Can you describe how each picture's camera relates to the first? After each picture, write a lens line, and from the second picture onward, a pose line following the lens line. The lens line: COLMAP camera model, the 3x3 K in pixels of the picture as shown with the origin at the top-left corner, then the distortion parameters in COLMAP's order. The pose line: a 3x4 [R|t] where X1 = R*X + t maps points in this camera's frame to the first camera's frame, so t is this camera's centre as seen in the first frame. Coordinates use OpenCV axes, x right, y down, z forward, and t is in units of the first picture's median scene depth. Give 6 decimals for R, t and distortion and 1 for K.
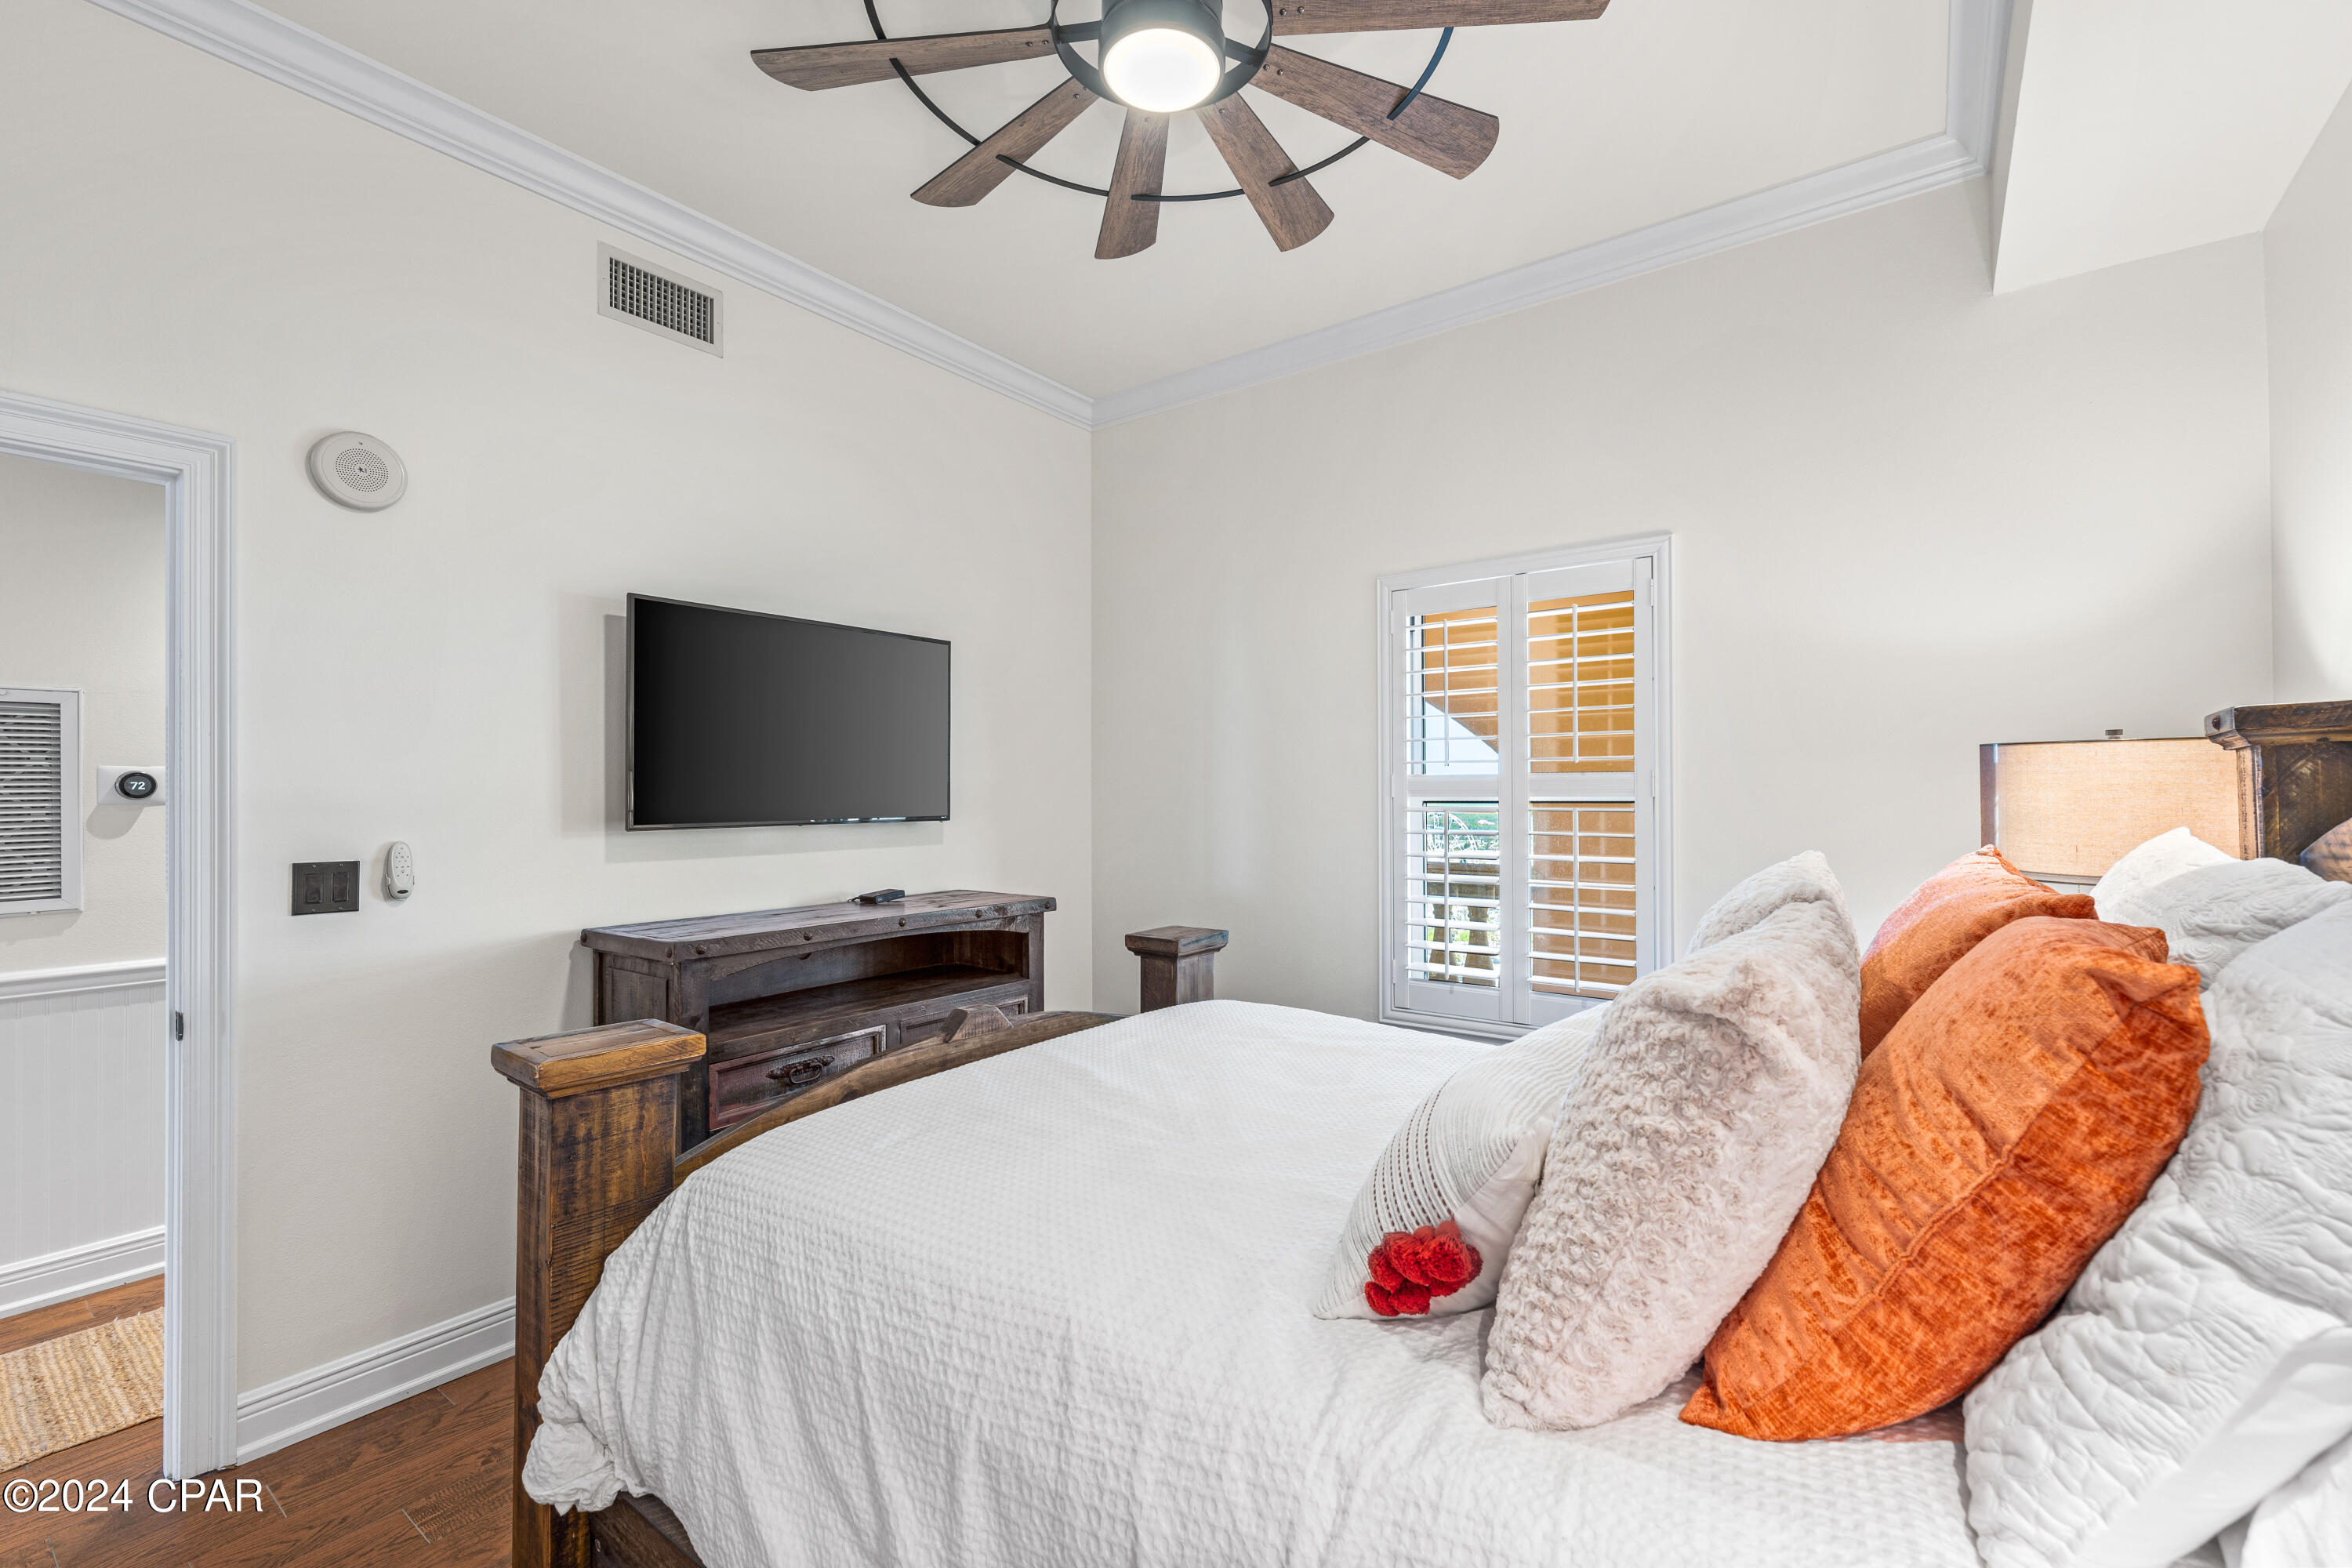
lens RADIAL K [[1028.4, 0, 1184.3], [0, 1028.4, 775.3], [0, 0, 1]] dist [-0.001970, -0.000007]
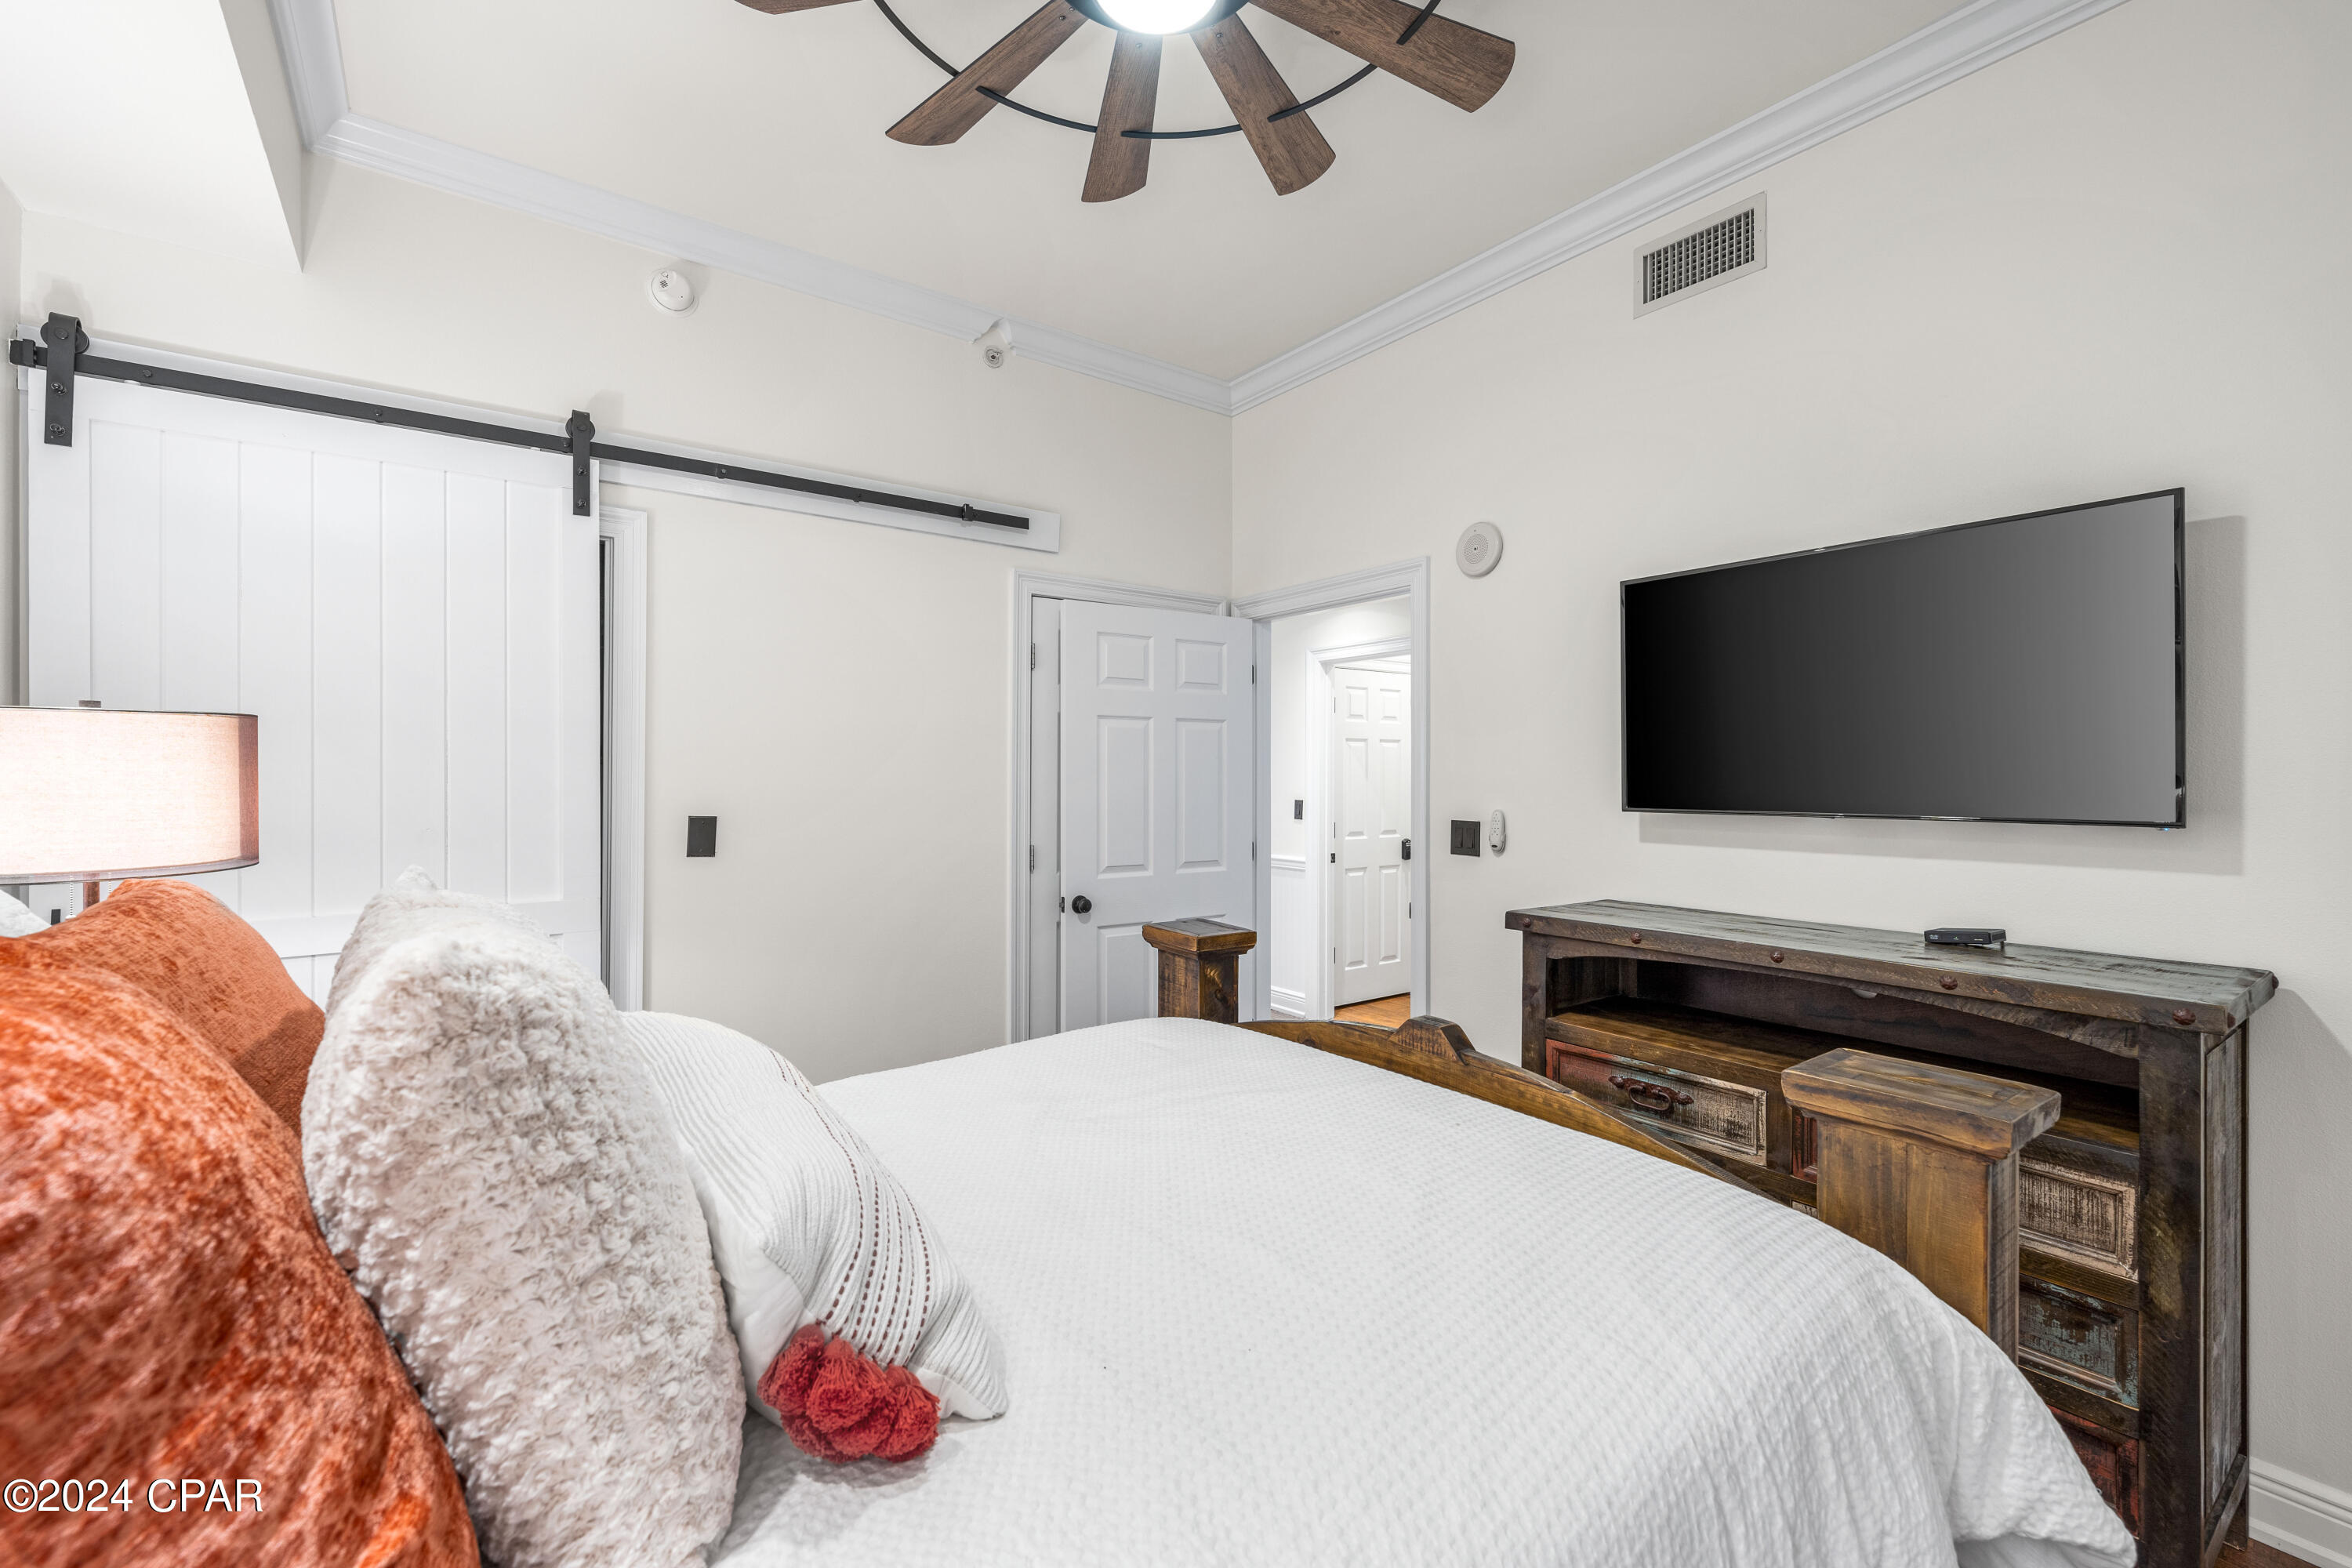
lens RADIAL K [[1028.4, 0, 1184.3], [0, 1028.4, 775.3], [0, 0, 1]] dist [-0.001970, -0.000007]
pose [[-0.319134, 0.001896, -0.947708, 0.583073], [0.011202, 0.999936, -0.001772, 0.013731], [0.947643, -0.011181, -0.319135, 0.910494]]
